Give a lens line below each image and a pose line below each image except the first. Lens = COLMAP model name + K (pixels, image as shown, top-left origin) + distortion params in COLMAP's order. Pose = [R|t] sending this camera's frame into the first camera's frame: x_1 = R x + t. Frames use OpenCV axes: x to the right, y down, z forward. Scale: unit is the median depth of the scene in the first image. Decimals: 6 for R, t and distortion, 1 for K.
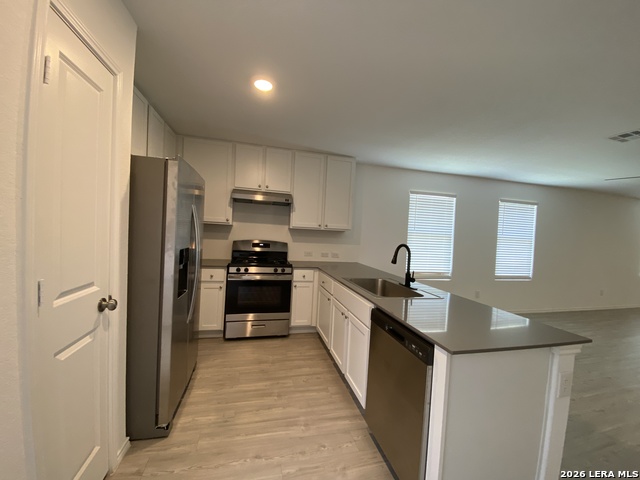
lens RADIAL K [[275.1, 0, 321.1], [0, 275.1, 237.7], [0, 0, 1]] dist [-0.000816, -0.000483]
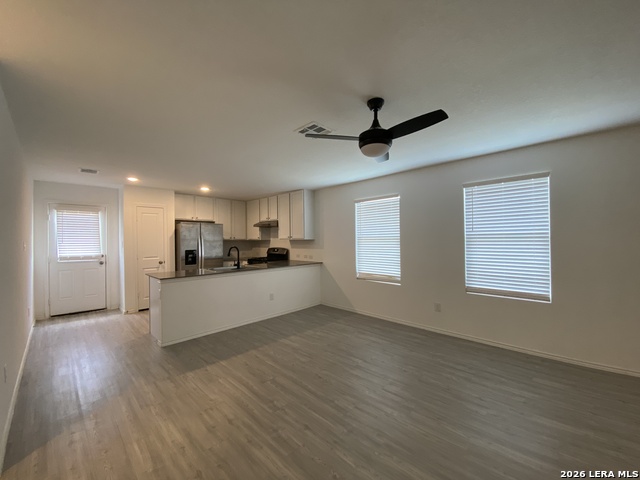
lens RADIAL K [[275.1, 0, 321.1], [0, 275.1, 237.7], [0, 0, 1]] dist [-0.000816, -0.000483]
pose [[0.489627, -0.062045, -0.869721, 1.180920], [0.015834, 0.997933, -0.062278, 0.049011], [0.871788, 0.016722, 0.489598, 0.312251]]
